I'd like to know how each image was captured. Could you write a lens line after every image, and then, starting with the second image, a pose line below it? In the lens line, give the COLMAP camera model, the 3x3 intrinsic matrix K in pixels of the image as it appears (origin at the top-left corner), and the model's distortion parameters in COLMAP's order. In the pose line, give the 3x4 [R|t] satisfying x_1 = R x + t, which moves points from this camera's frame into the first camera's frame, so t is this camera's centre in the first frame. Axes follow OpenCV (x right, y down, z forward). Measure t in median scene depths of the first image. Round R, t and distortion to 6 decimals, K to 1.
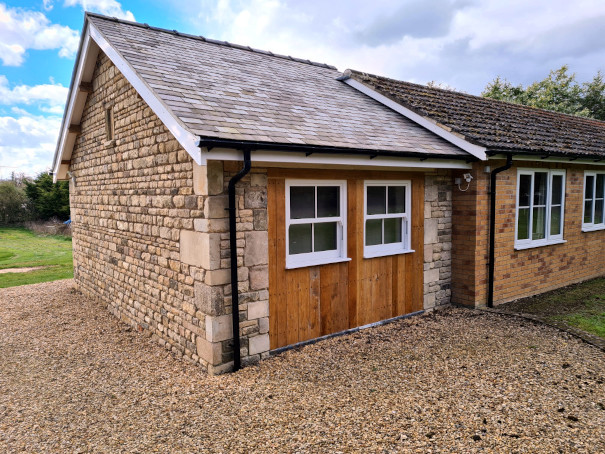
lens RADIAL K [[452.6, 0, 303.8], [0, 452.6, 228.1], [0, 0, 1]] dist [0.065746, -0.042799]
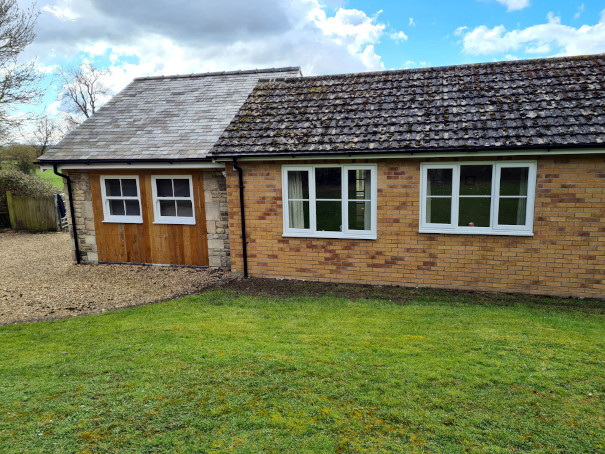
lens RADIAL K [[452.6, 0, 307.1], [0, 452.6, 222.5], [0, 0, 1]] dist [0.065746, -0.042799]
pose [[0.597820, 0.127616, -0.791407, 1.528220], [-0.045886, 0.991076, 0.125151, -0.144795], [0.800316, -0.038503, 0.598341, 0.399826]]
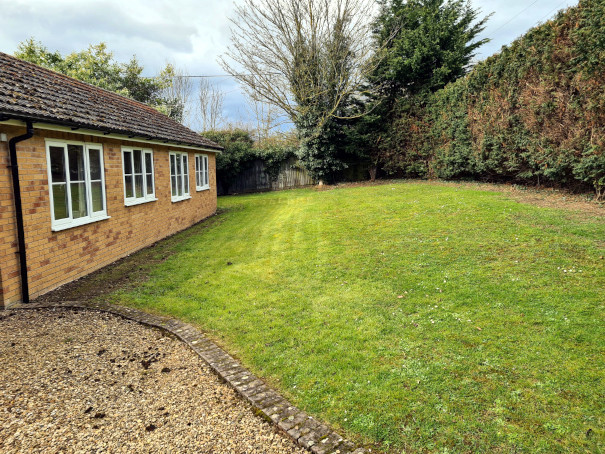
lens RADIAL K [[452.6, 0, 306.6], [0, 452.6, 225.1], [0, 0, 1]] dist [0.065746, -0.042799]
pose [[0.628250, -0.096213, 0.772039, 0.091080], [0.062574, 0.995358, 0.073124, 0.000530], [-0.775491, 0.002369, 0.631354, 0.061355]]
